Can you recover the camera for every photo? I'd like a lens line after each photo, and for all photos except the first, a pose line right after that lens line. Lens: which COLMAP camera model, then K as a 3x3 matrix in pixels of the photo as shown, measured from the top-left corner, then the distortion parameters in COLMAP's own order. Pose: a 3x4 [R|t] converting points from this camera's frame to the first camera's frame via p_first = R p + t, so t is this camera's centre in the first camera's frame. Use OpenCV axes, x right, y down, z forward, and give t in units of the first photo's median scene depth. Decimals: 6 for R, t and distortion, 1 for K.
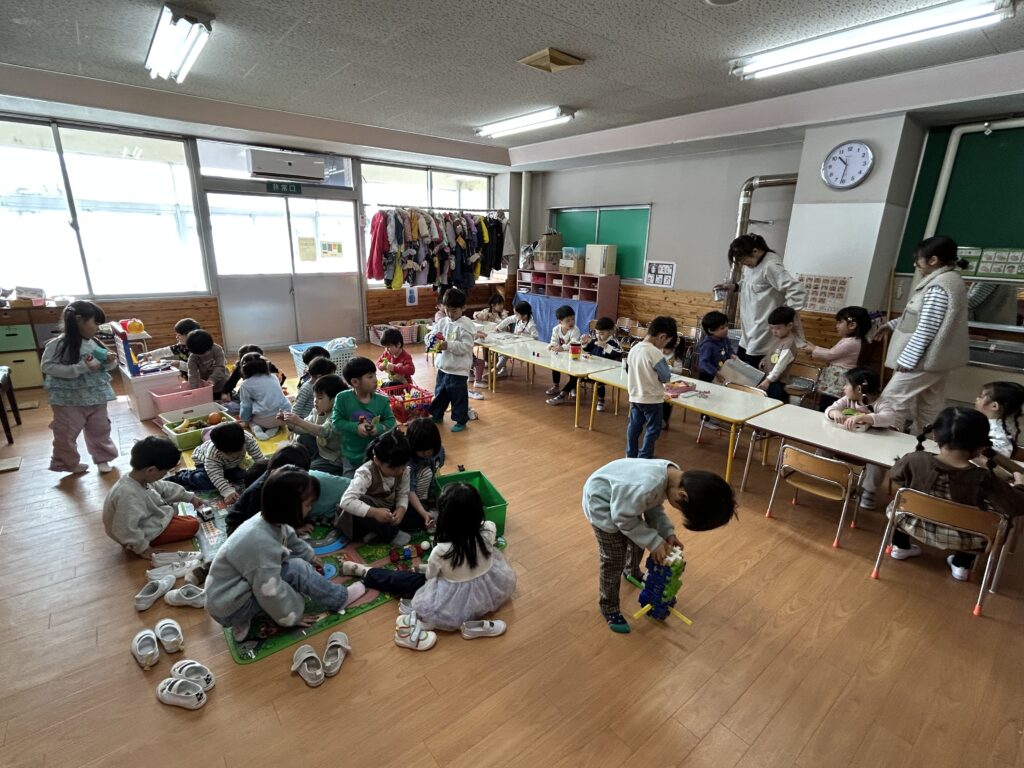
lens RADIAL K [[482.5, 0, 508.5], [0, 482.5, 385.7], [0, 0, 1]] dist [-0.000099, 0.000000]
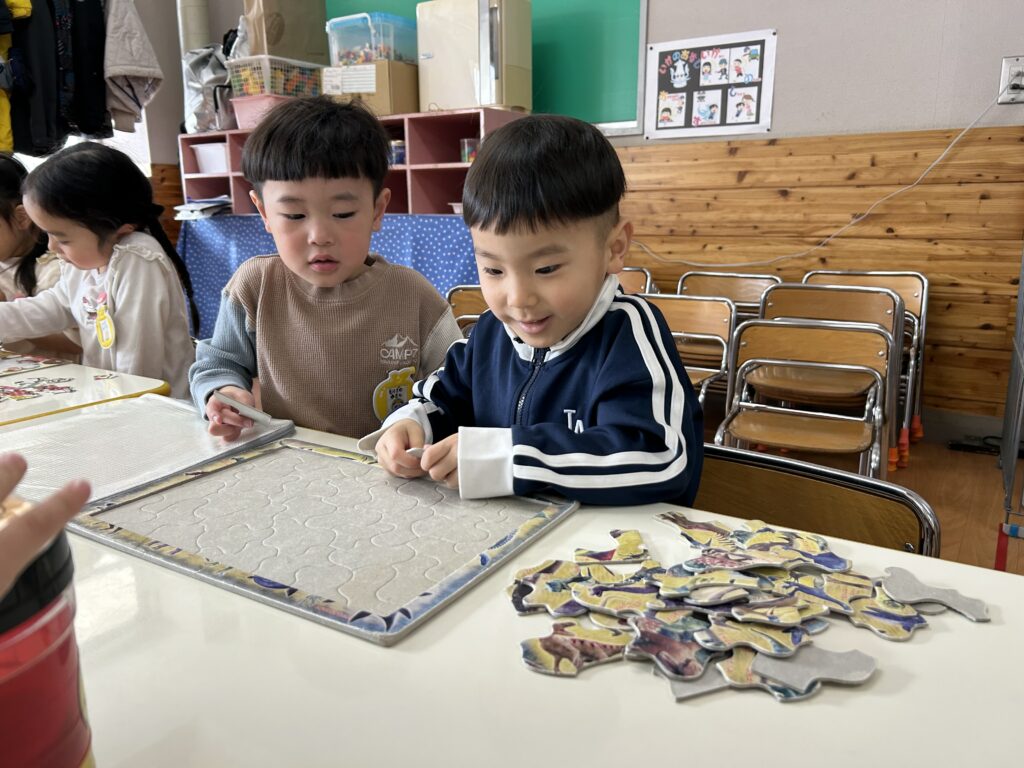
lens RADIAL K [[774.1, 0, 511.8], [0, 774.1, 382.2], [0, 0, 1]] dist [-0.000979, -0.000179]
pose [[0.947281, -0.097345, 0.305259, 0.059644], [0.115483, 0.992426, -0.041889, -0.059837], [-0.298869, 0.074932, 0.951348, 0.587059]]
